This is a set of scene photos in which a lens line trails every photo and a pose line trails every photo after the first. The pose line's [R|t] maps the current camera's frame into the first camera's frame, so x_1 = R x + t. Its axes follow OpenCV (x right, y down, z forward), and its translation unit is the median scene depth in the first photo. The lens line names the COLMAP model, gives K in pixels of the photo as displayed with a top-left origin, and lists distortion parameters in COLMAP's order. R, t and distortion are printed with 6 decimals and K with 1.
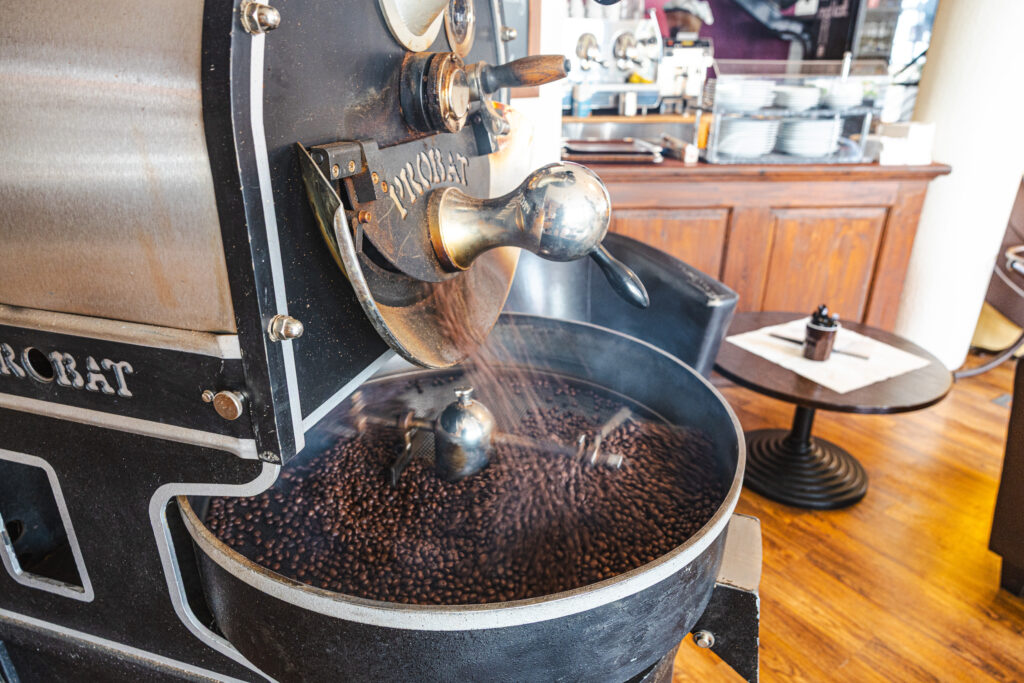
lens RADIAL K [[669.1, 0, 512.0], [0, 669.1, 341.5], [0, 0, 1]] dist [0.004085, 0.001305]
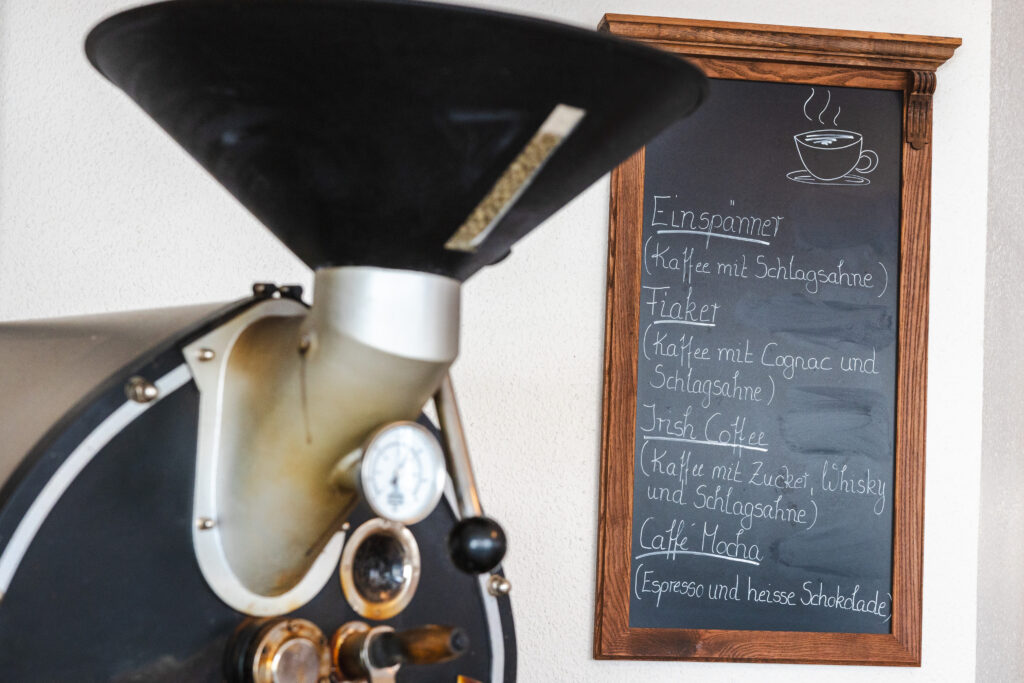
lens RADIAL K [[1731.6, 0, 512.0], [0, 1731.6, 341.5], [0, 0, 1]] dist [-0.012157, 0.083605]
pose [[0.884904, -0.001970, -0.465769, 1.305712], [-0.219547, 0.880168, -0.420837, 0.118087], [0.410784, 0.474659, 0.778432, -0.810252]]
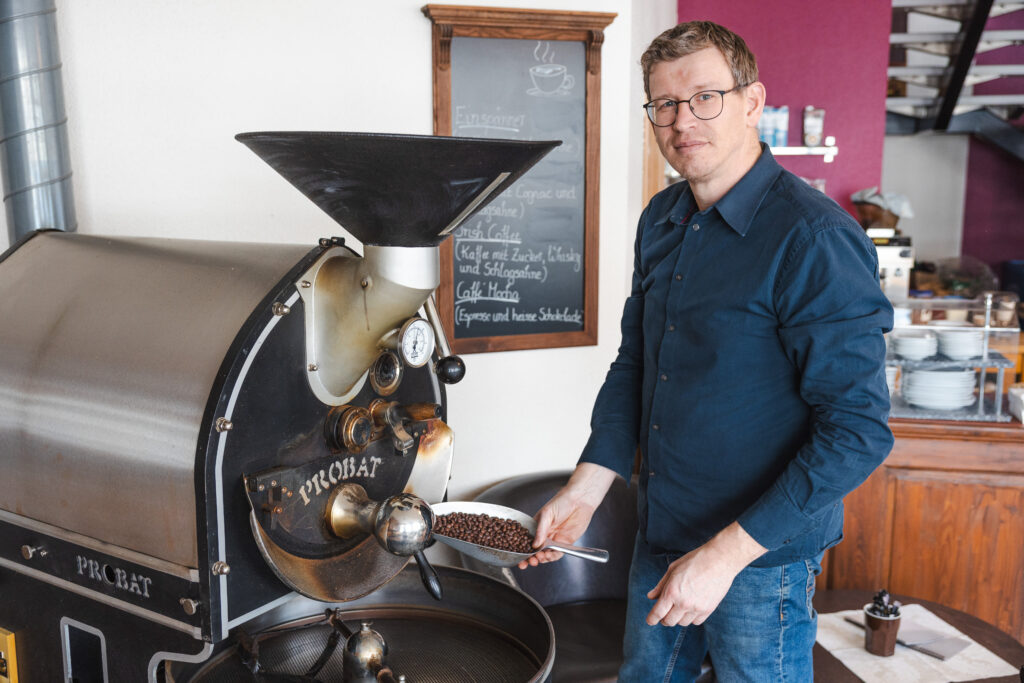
lens RADIAL K [[1008.8, 0, 512.0], [0, 1008.8, 341.5], [0, 0, 1]] dist [-0.009414, -0.003978]
pose [[0.964930, 0.040961, -0.259290, 1.061488], [-0.101489, 0.969155, -0.224583, -0.077786], [0.242094, 0.243022, 0.939325, -1.496164]]
